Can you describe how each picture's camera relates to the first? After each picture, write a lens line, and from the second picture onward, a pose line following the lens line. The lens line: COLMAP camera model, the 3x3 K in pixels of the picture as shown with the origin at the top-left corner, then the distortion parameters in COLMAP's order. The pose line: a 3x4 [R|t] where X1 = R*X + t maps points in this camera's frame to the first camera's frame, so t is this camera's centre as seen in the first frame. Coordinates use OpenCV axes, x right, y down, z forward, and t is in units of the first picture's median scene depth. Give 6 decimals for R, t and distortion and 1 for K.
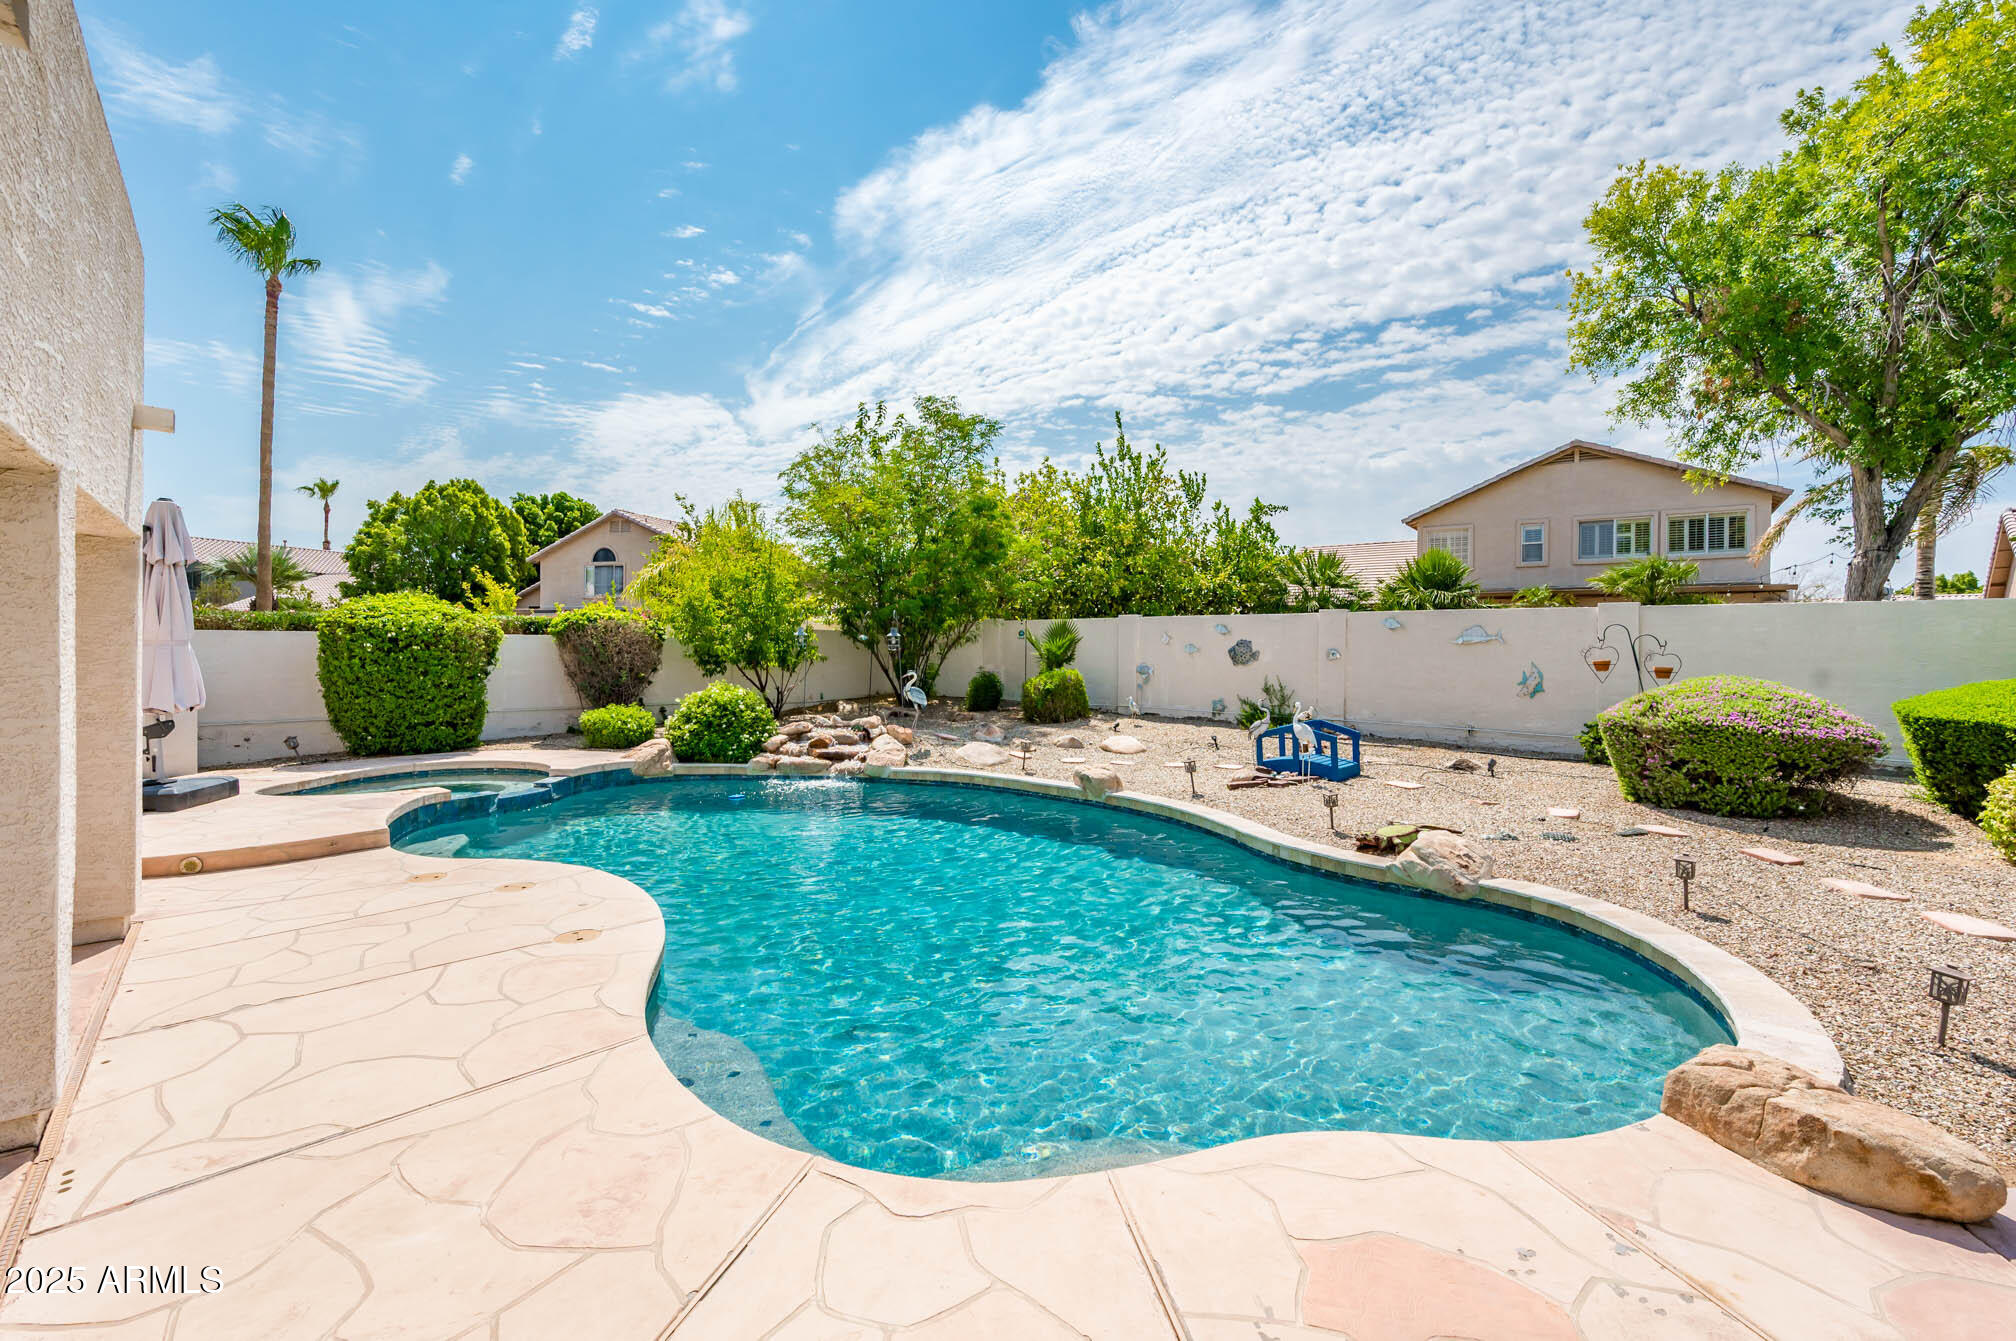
lens RADIAL K [[855.8, 0, 980.4], [0, 855.8, 642.7], [0, 0, 1]] dist [0.001616, 0.000783]
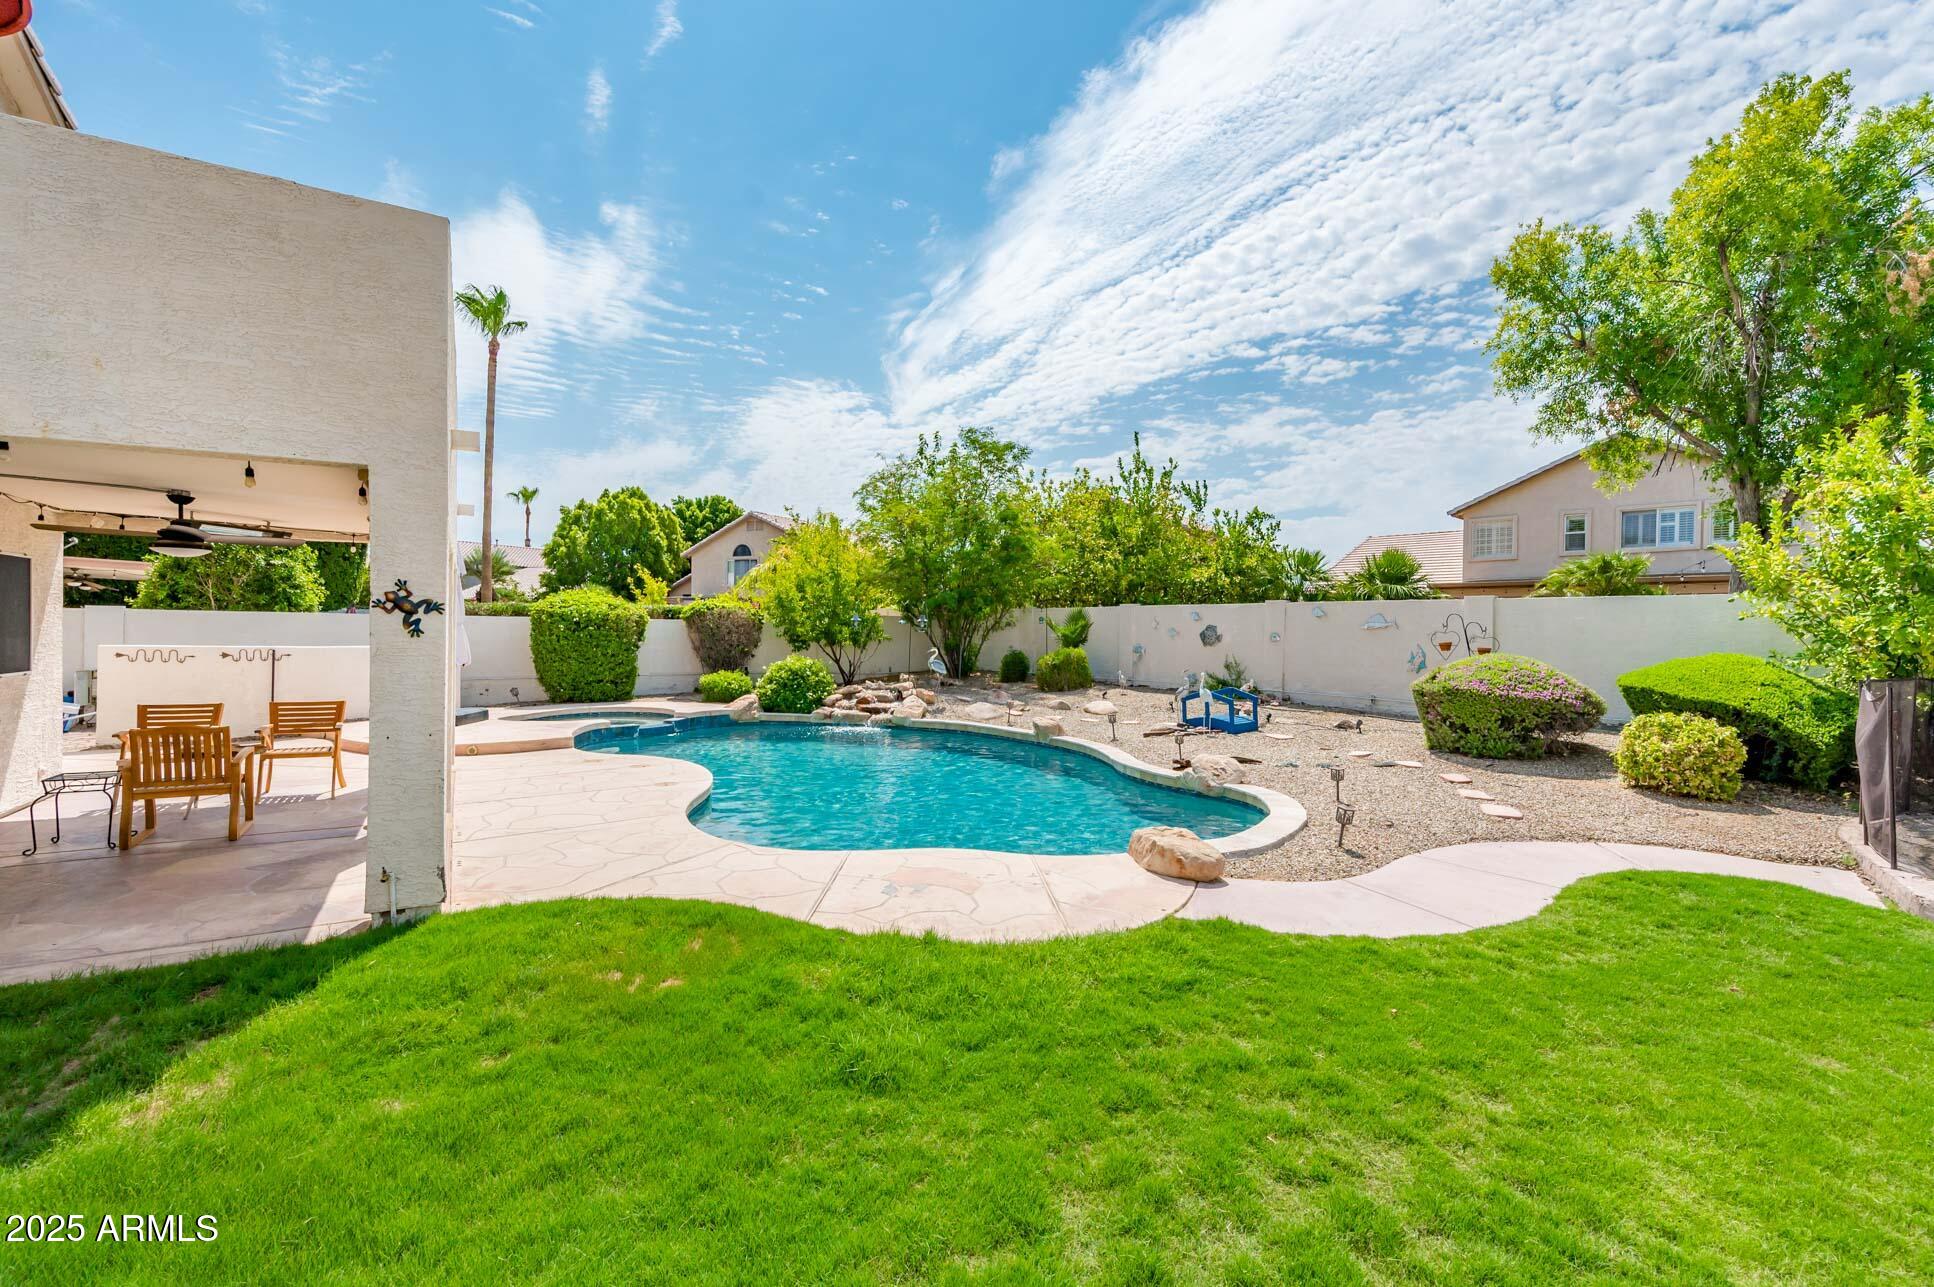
lens RADIAL K [[799.2, 0, 945.9], [0, 799.2, 628.5], [0, 0, 1]] dist [0.001658, 0.000000]
pose [[0.985524, 0.004421, -0.169481, 0.147827], [-0.004051, 0.999989, 0.002528, 0.000248], [0.169490, -0.001805, 0.985530, -0.211632]]
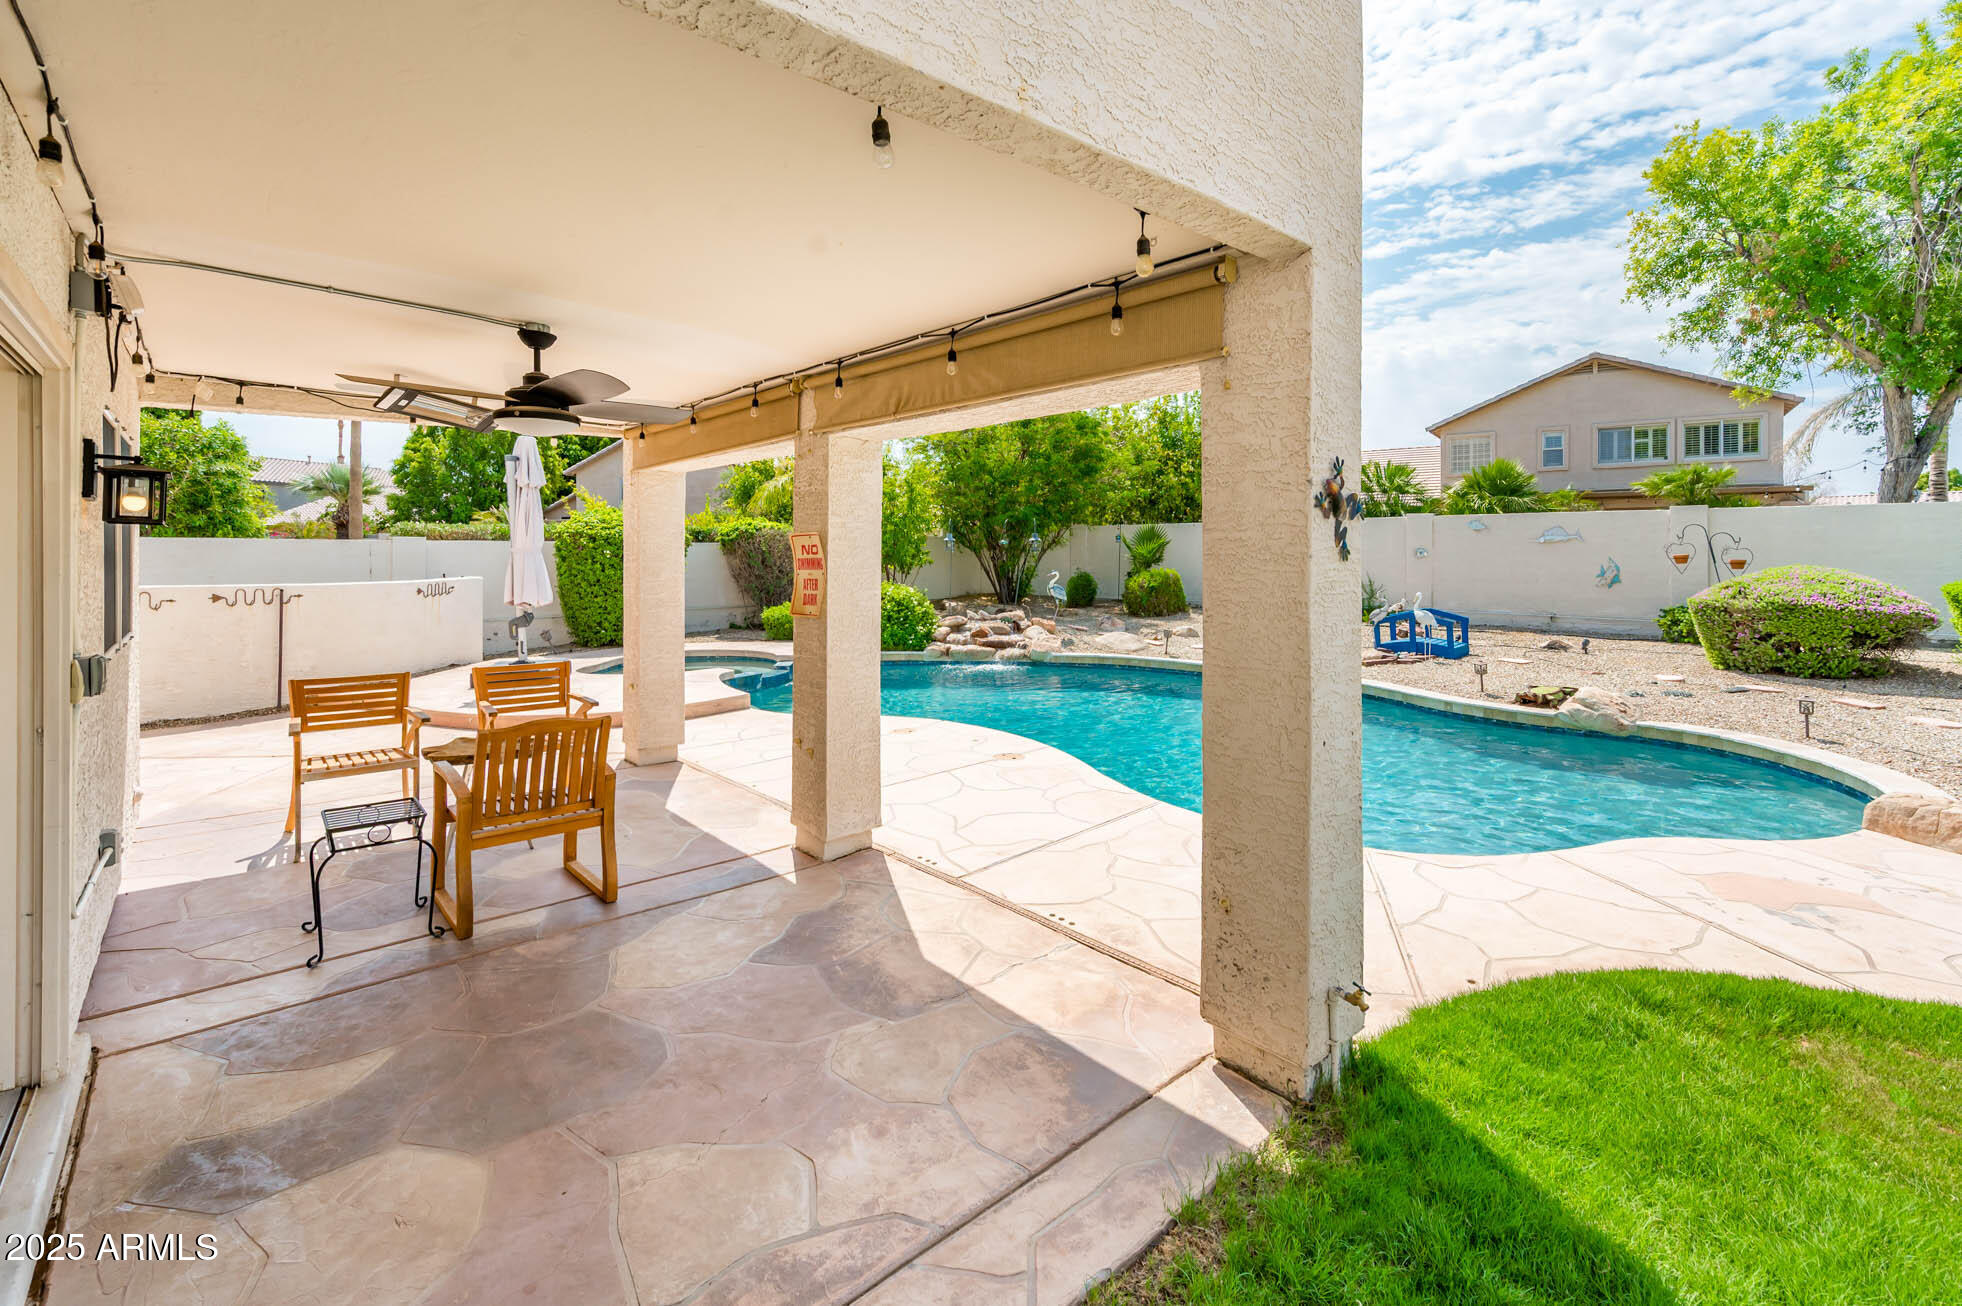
lens RADIAL K [[833.8, 0, 970.1], [0, 833.8, 550.2], [0, 0, 1]] dist [0.000730, 0.001104]
pose [[0.999896, -0.009405, -0.010958, -0.183454], [0.009434, 0.999952, 0.002589, 0.001591], [0.010934, -0.002692, 0.999937, -0.124346]]
